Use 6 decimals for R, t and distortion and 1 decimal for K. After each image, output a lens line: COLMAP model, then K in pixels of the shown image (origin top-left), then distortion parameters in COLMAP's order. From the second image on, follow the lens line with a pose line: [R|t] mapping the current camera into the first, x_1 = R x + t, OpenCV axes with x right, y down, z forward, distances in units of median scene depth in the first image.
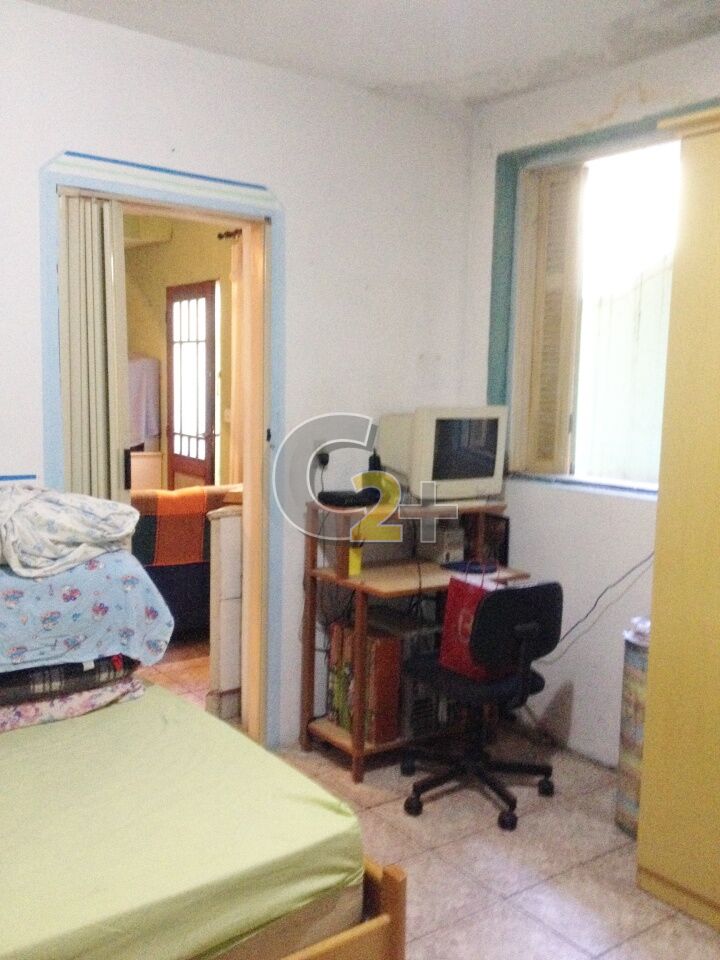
lens RADIAL K [[910.4, 0, 364.5], [0, 910.4, 479.6], [0, 0, 1]] dist [0.025794, 0.000000]
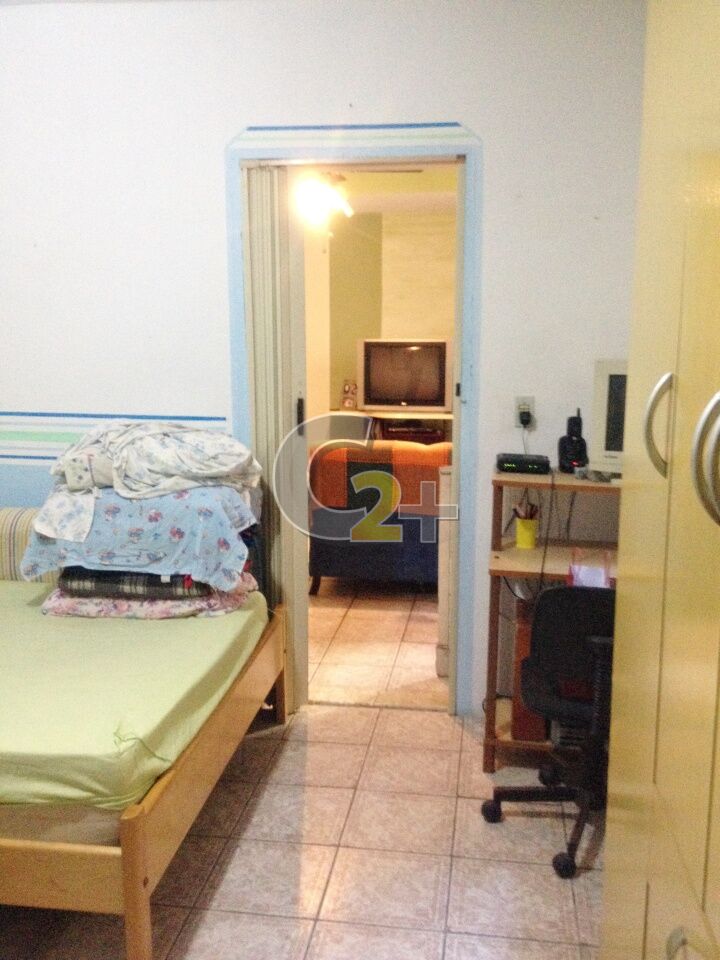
lens RADIAL K [[910.4, 0, 369.6], [0, 910.4, 484.7], [0, 0, 1]] dist [0.025794, 0.000000]
pose [[0.703925, 0.099112, -0.703325, 0.690021], [-0.063044, 0.995027, 0.077120, -0.023700], [0.707471, -0.009946, 0.706673, 0.356188]]
